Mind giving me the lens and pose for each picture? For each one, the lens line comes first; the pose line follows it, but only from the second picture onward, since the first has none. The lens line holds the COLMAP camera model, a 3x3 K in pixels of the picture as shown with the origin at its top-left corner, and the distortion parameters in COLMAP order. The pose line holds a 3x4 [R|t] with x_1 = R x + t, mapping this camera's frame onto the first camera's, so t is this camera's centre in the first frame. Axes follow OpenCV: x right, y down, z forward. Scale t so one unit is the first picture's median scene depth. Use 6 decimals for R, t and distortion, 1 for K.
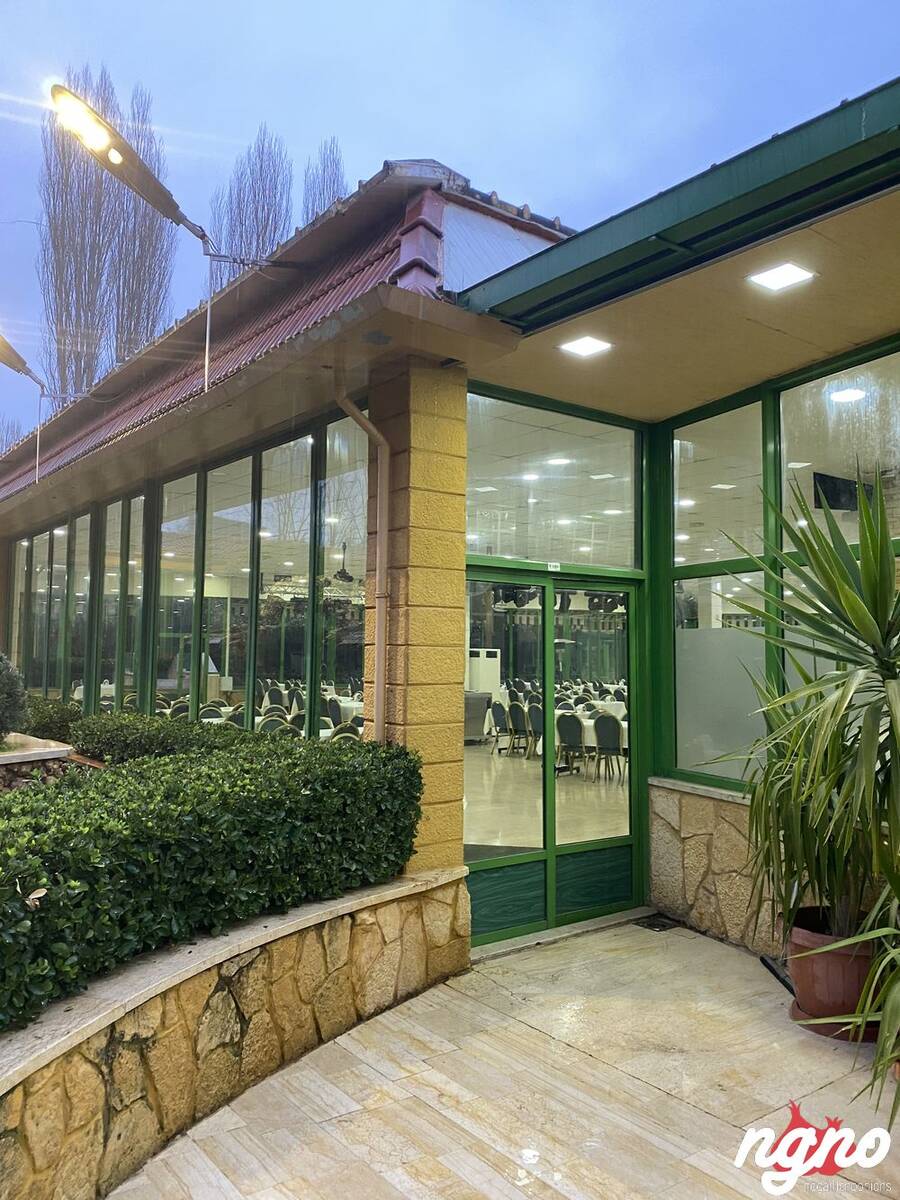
lens RADIAL K [[903.9, 0, 437.1], [0, 903.9, 606.7], [0, 0, 1]] dist [0.050059, -0.087763]
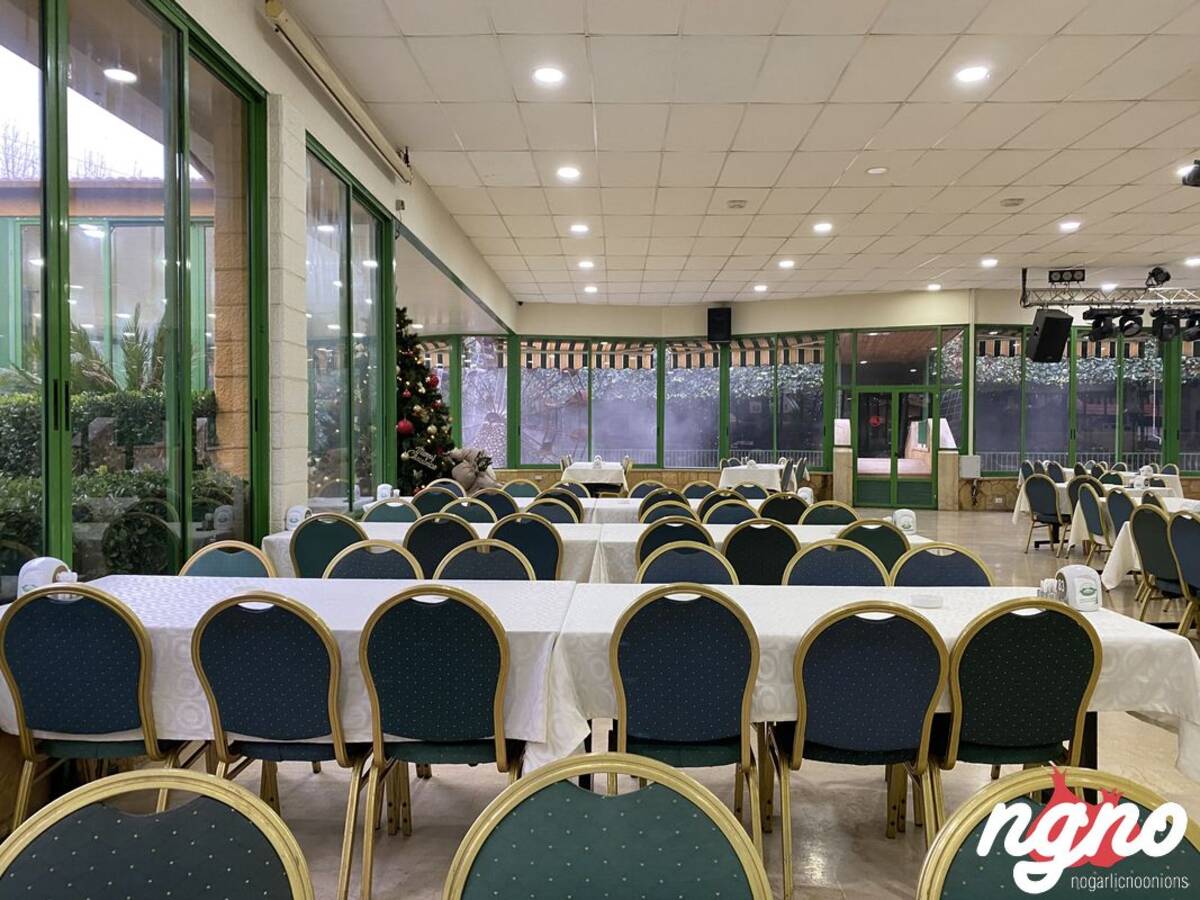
lens RADIAL K [[903.9, 0, 600.0], [0, 903.9, 450.0], [0, 0, 1]] dist [0.050059, -0.087763]
pose [[0.780835, 0.004100, -0.624724, -0.067127], [0.038459, 0.997766, 0.054619, 0.046772], [0.623552, -0.066675, 0.778933, 0.552457]]
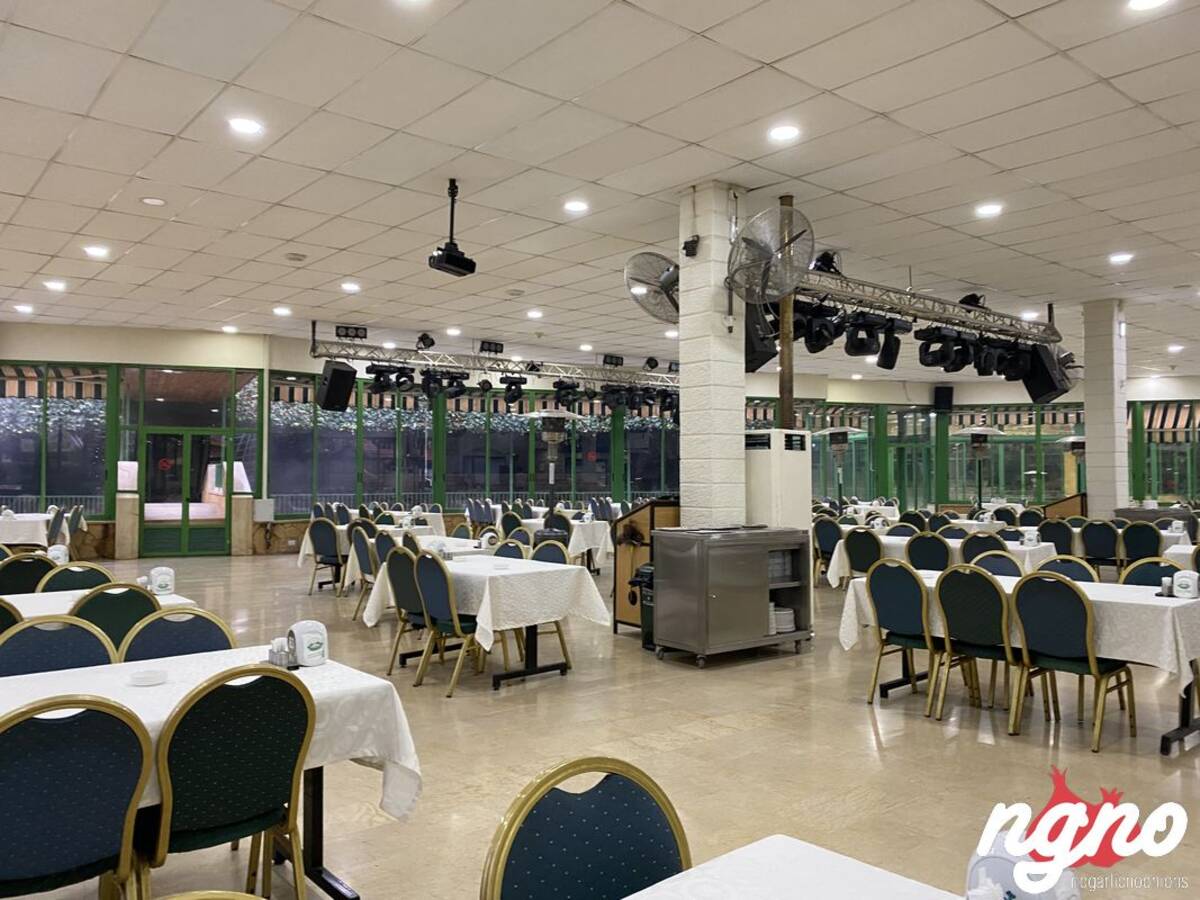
lens RADIAL K [[903.9, 0, 600.0], [0, 903.9, 450.0], [0, 0, 1]] dist [0.050059, -0.087763]
pose [[0.998571, -0.006856, 0.053005, -0.057594], [0.005443, 0.999627, 0.026762, 0.044092], [-0.053169, -0.026436, 0.998236, 0.561611]]
